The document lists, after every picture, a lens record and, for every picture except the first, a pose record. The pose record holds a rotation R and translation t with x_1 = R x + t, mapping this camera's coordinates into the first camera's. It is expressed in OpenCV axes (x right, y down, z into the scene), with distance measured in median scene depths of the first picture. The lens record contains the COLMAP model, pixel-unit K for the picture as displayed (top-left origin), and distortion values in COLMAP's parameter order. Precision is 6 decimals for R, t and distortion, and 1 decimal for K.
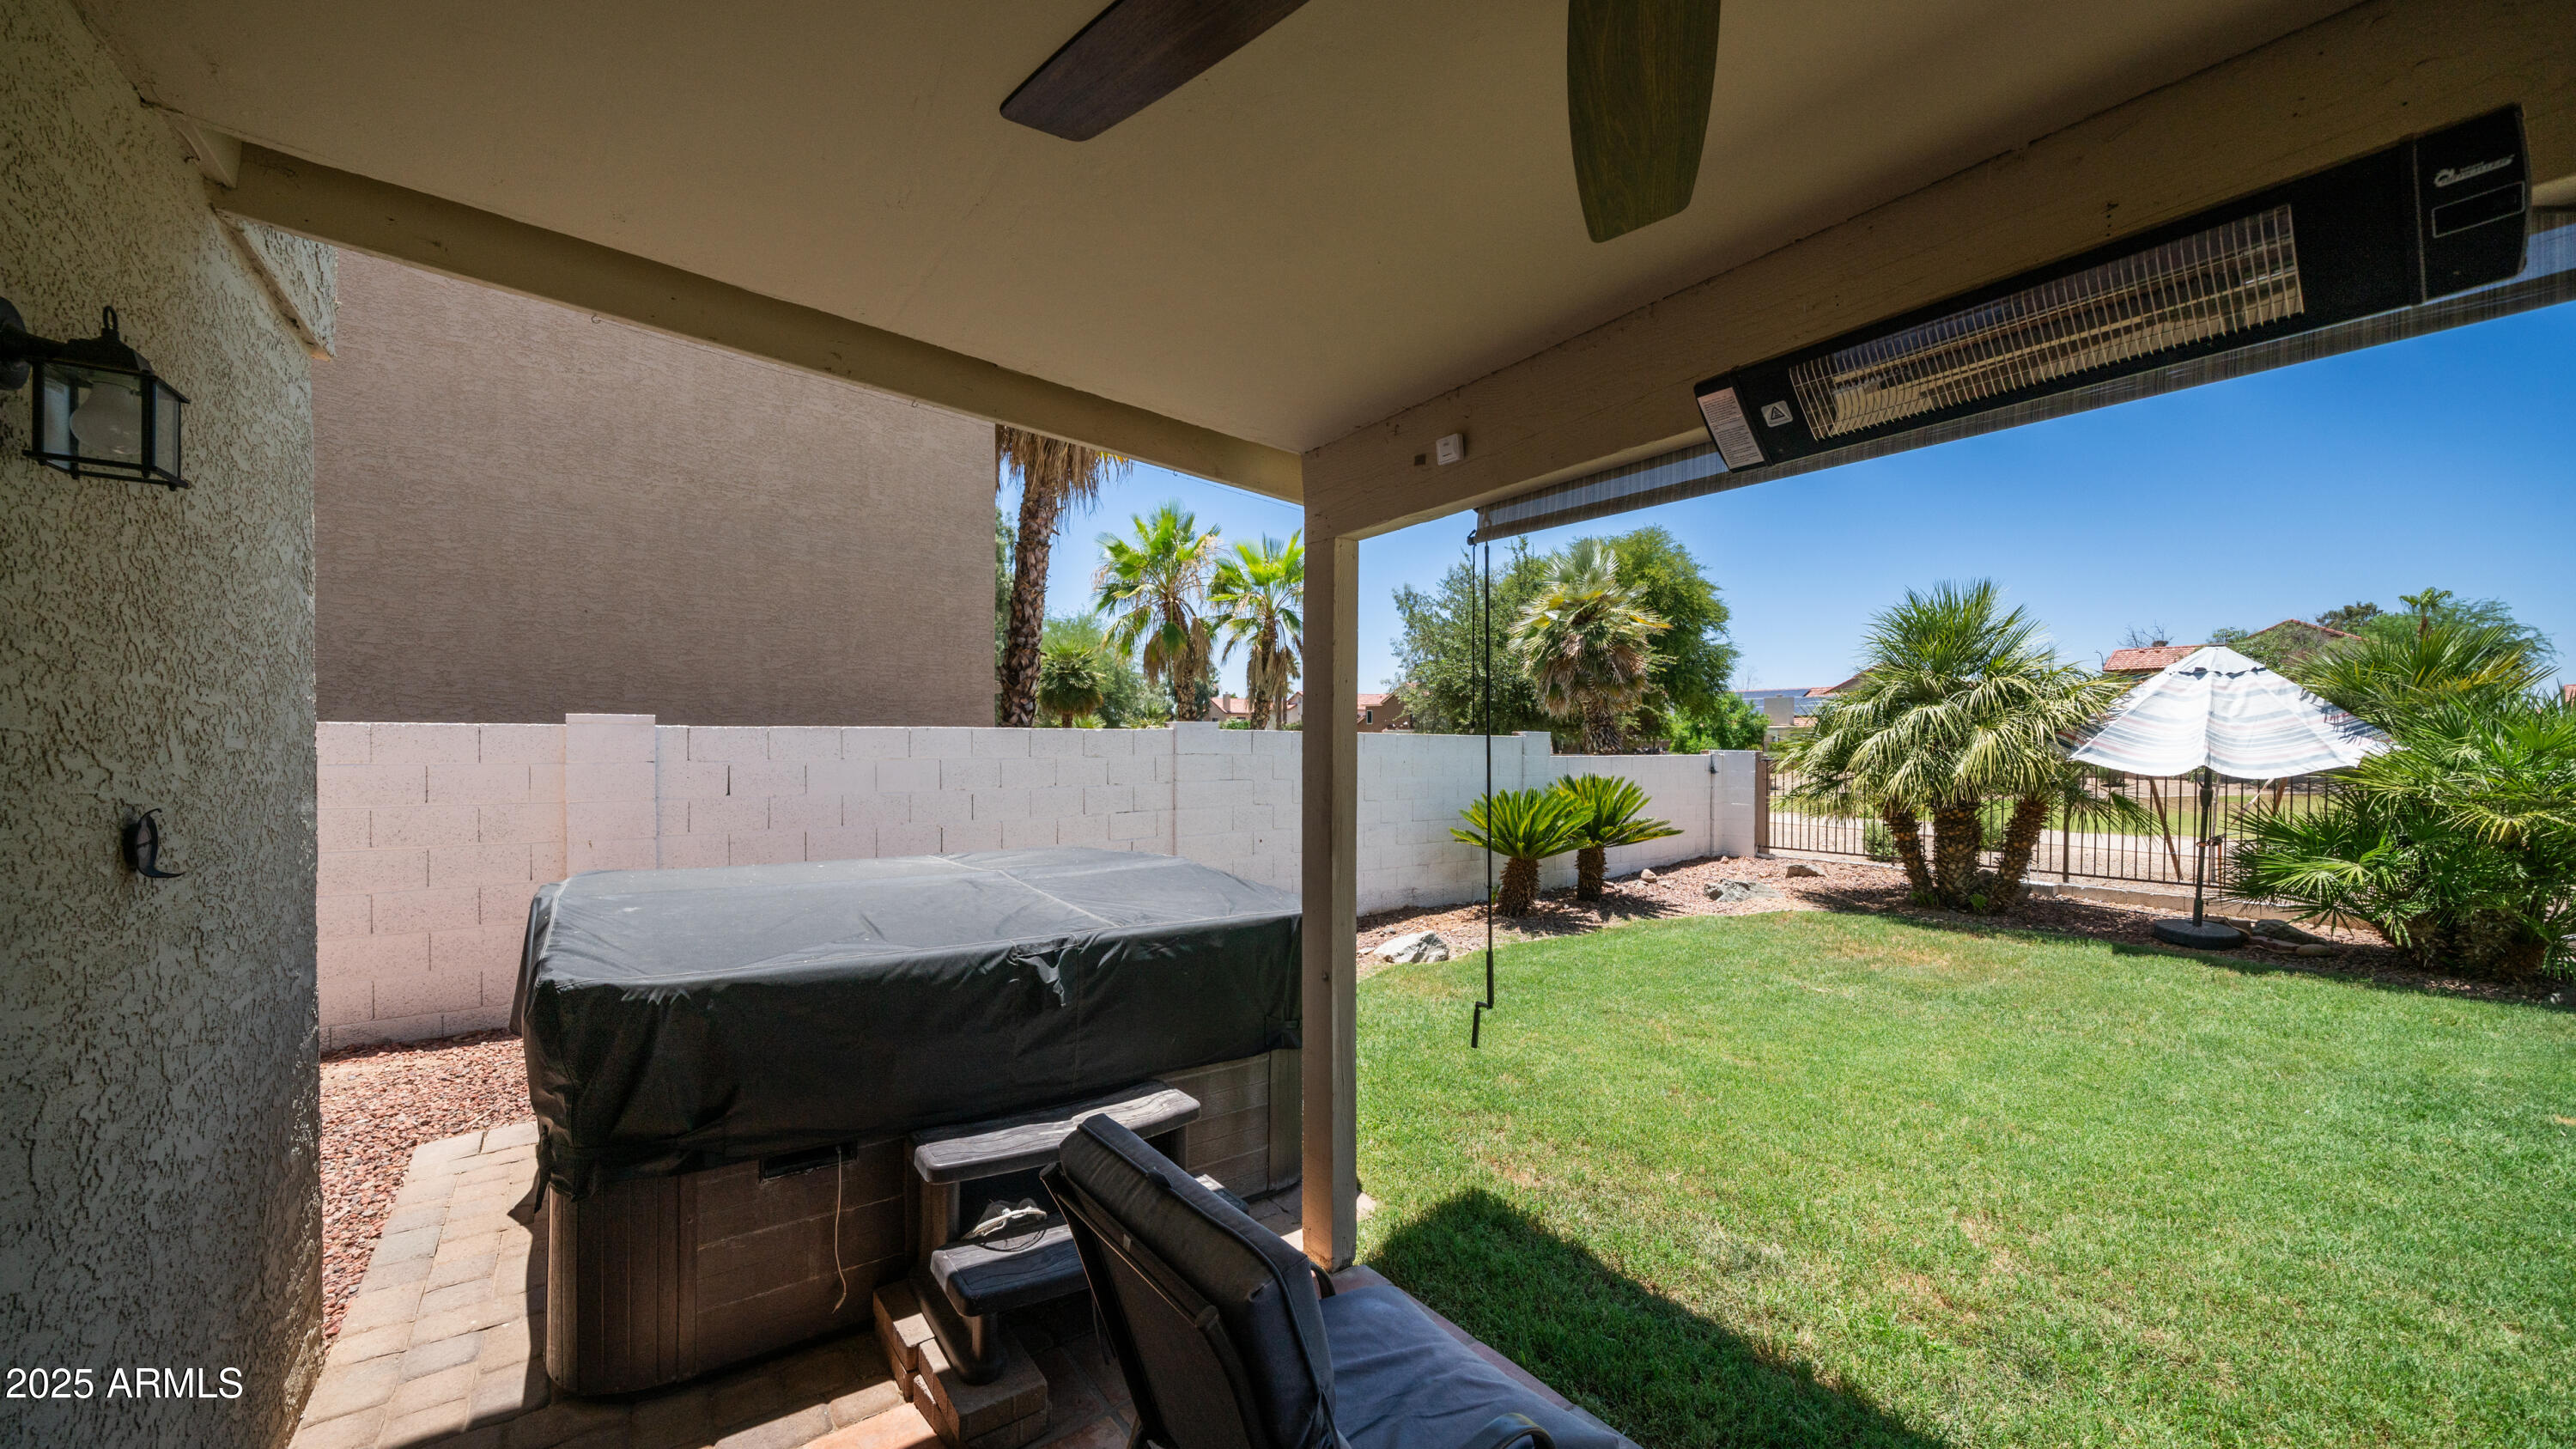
lens RADIAL K [[915.3, 0, 1266.3], [0, 915.3, 750.0], [0, 0, 1]] dist [-0.006020, -0.000034]
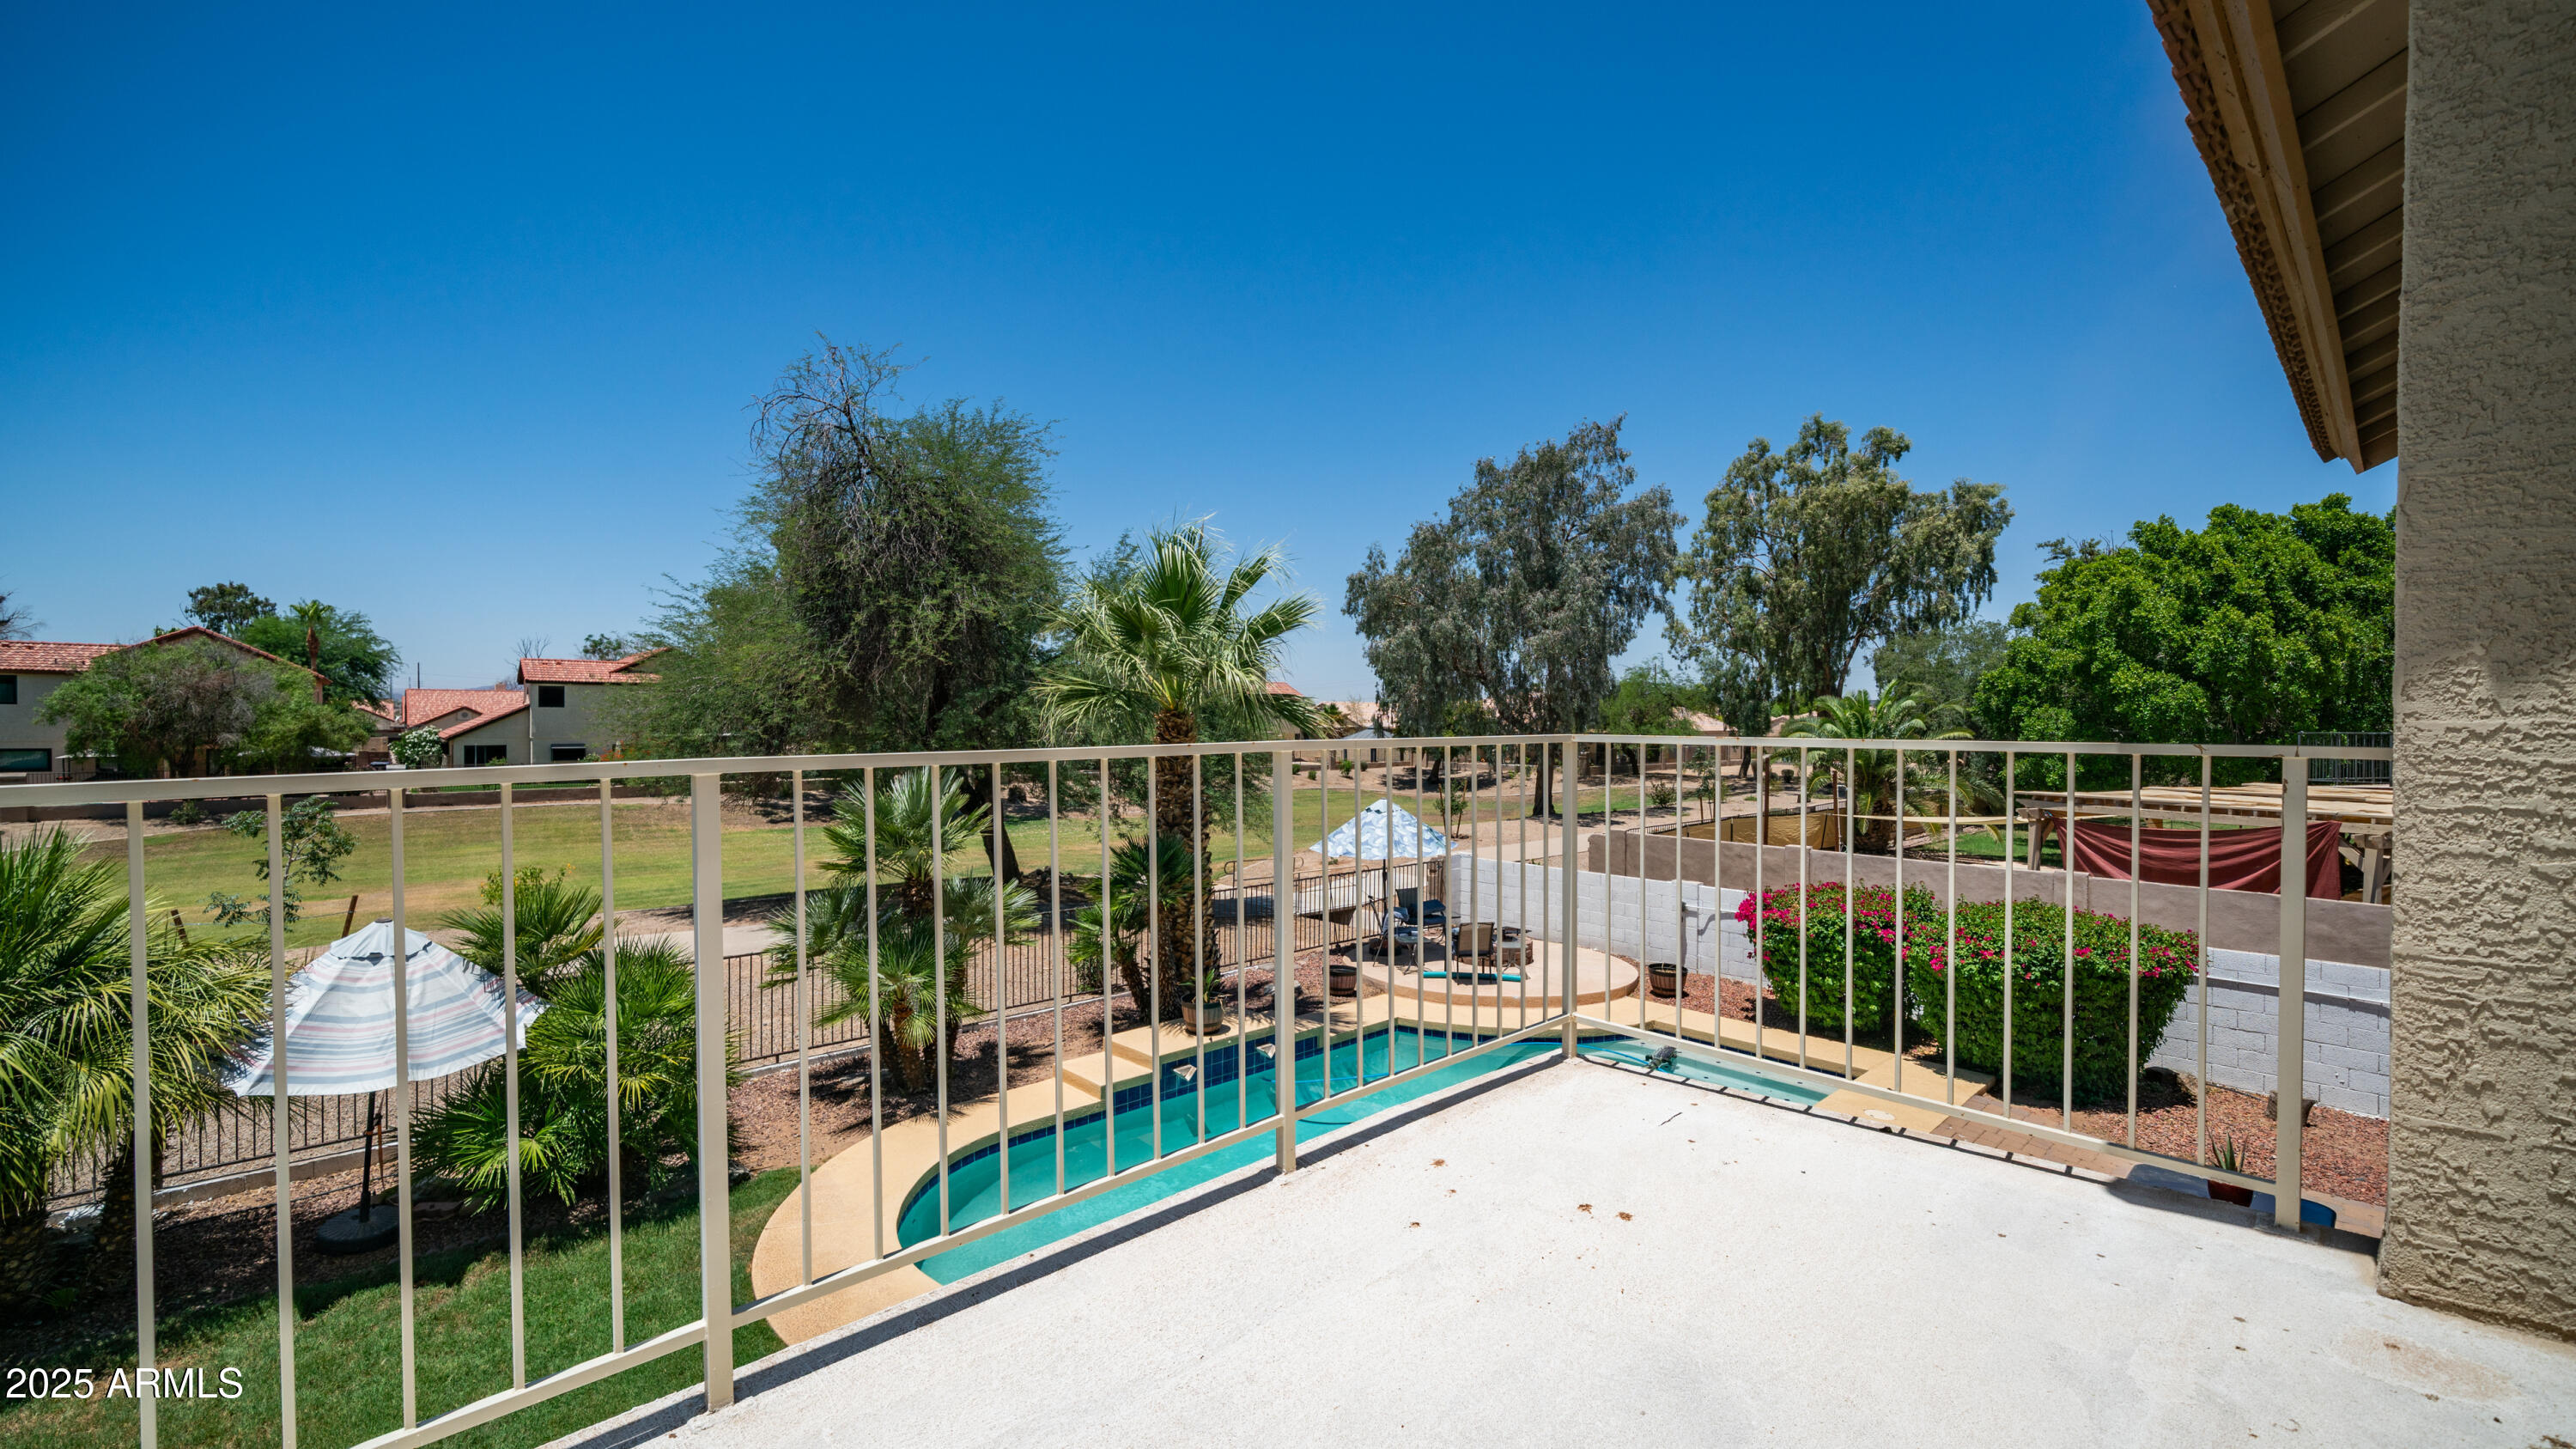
lens RADIAL K [[1031.6, 0, 1274.7], [0, 1031.6, 735.1], [0, 0, 1]] dist [-0.015217, 0.006863]
pose [[-0.107195, -0.016775, 0.994097, -0.075421], [0.002667, 0.999849, 0.017159, -0.269539], [-0.994234, 0.004490, -0.107134, 0.174223]]
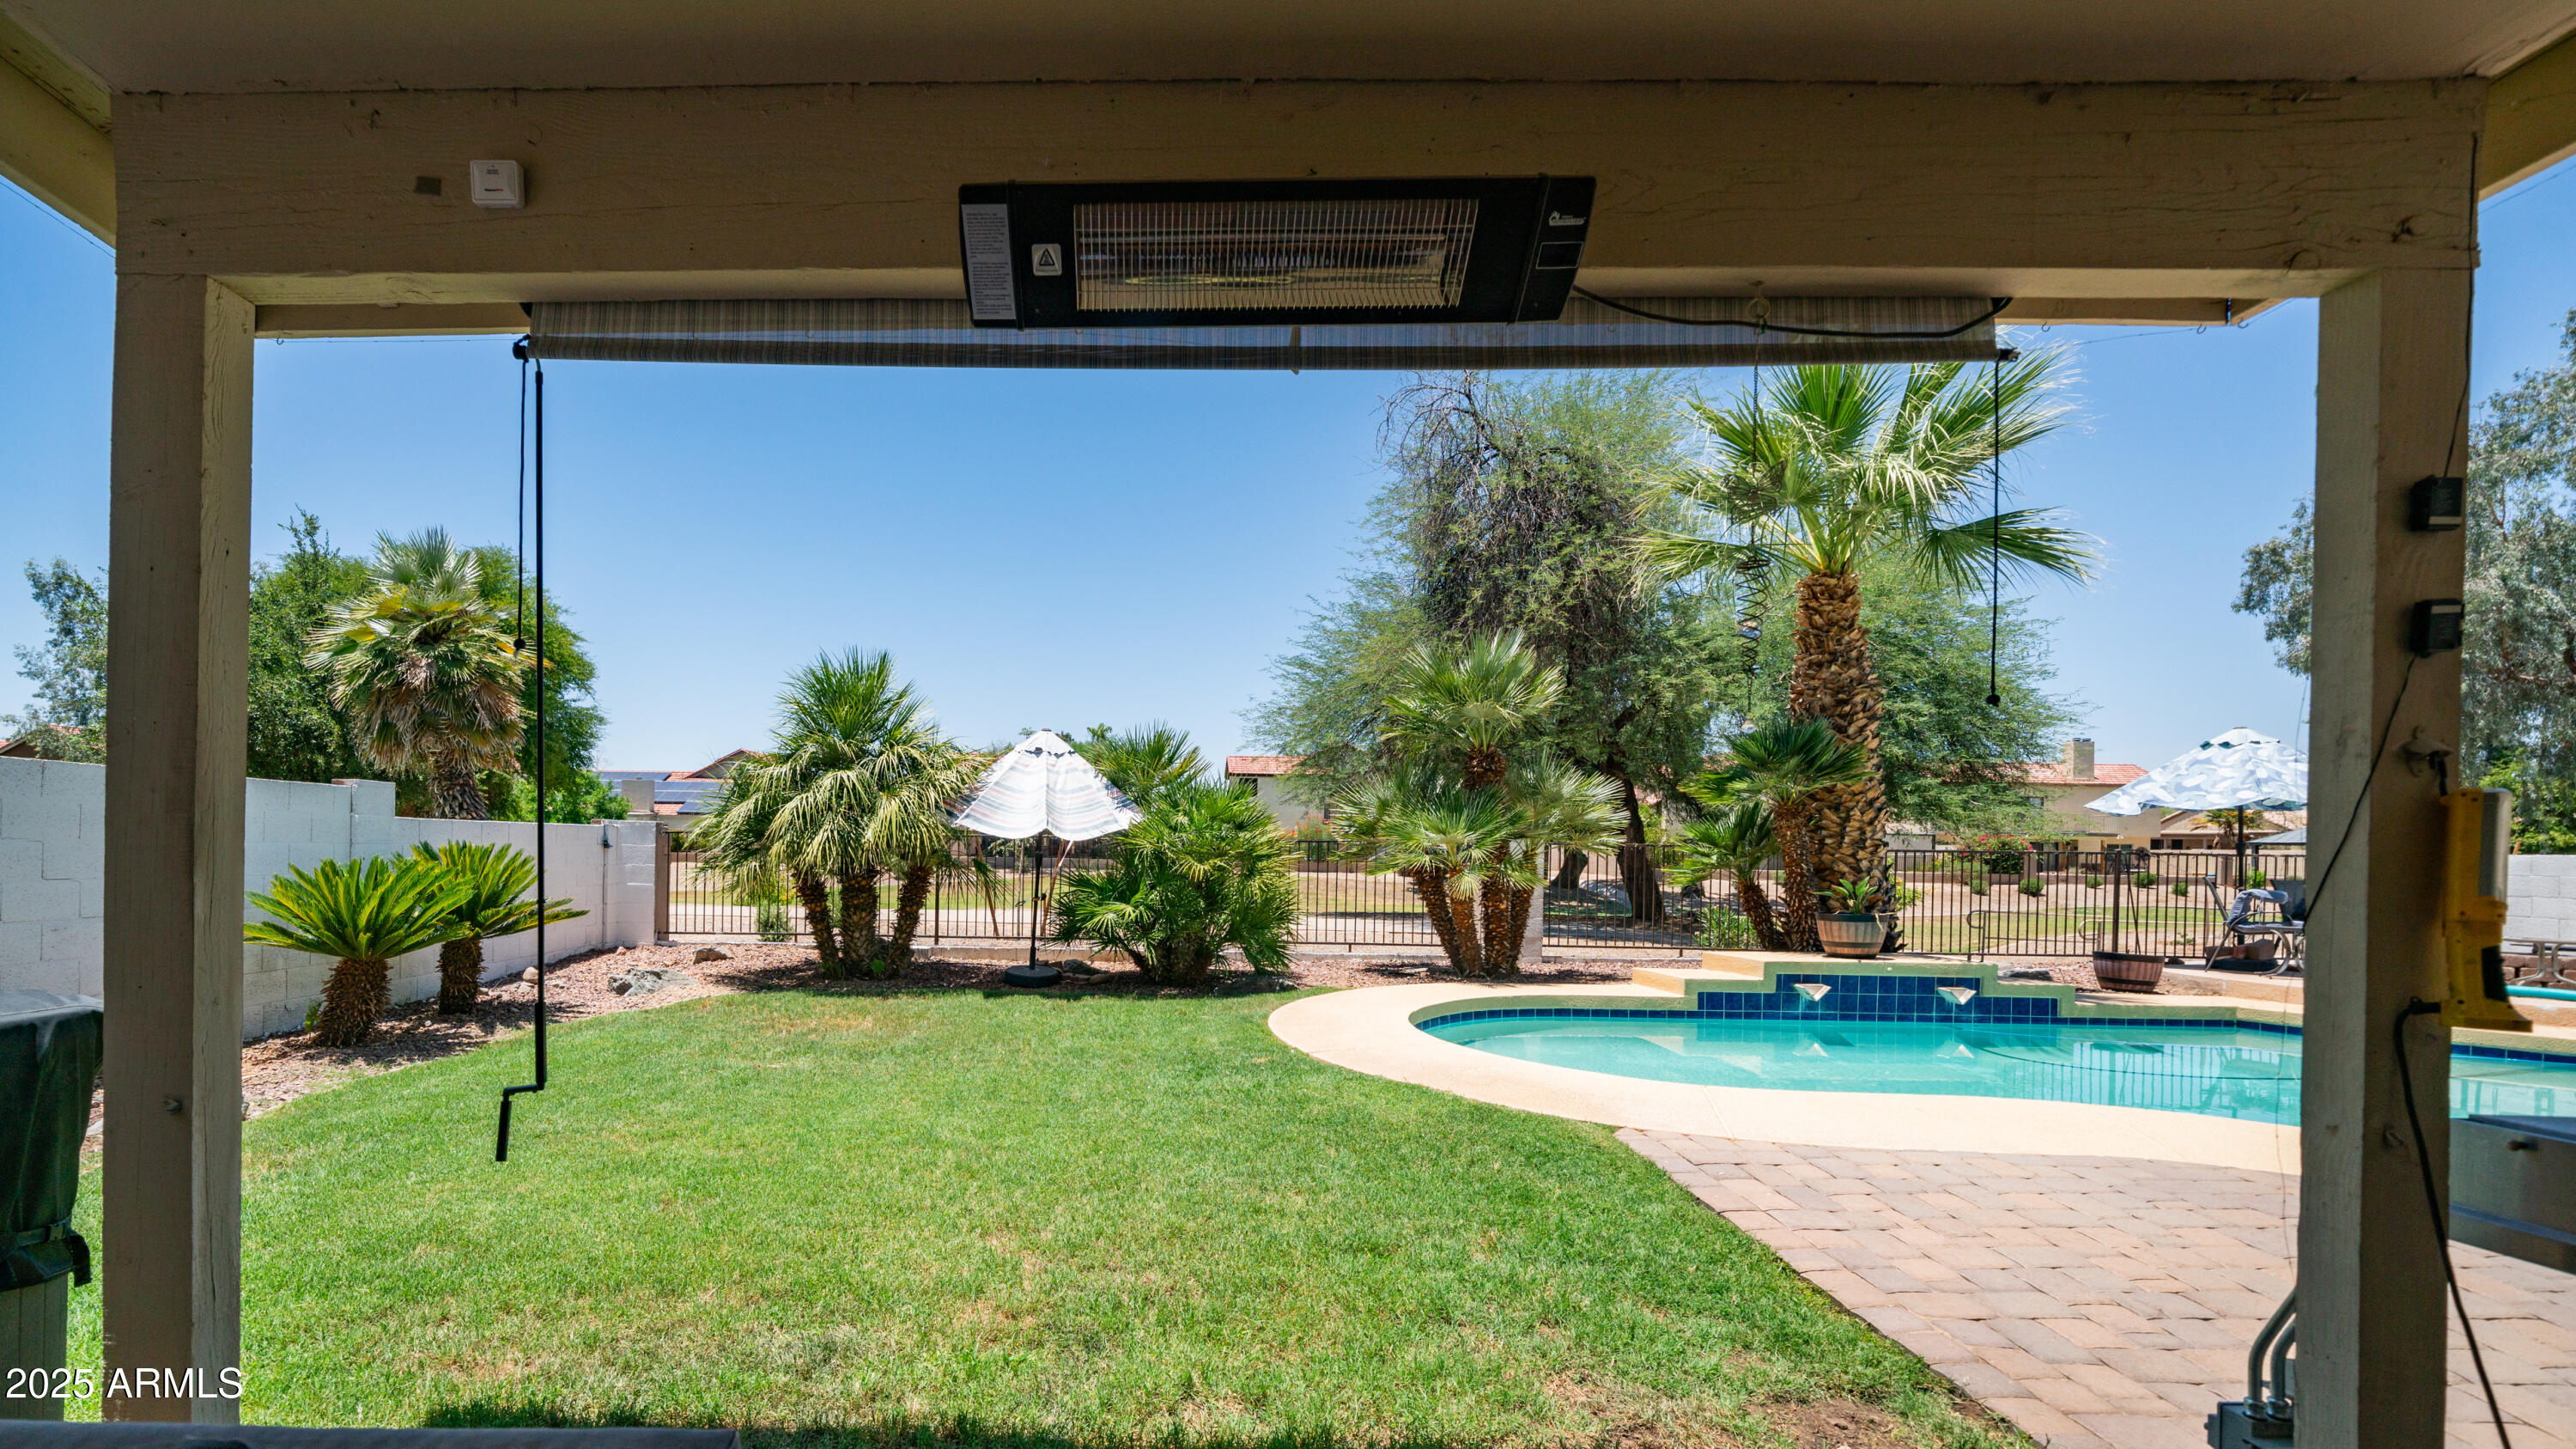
lens RADIAL K [[1094.0, 0, 1111.4], [0, 1094.0, 850.0], [0, 0, 1]] dist [-0.002391, -0.000057]
pose [[0.600942, 0.002715, 0.799288, -0.037005], [-0.008093, 0.999964, 0.002687, 0.030603], [-0.799252, -0.008083, 0.600942, 0.062399]]
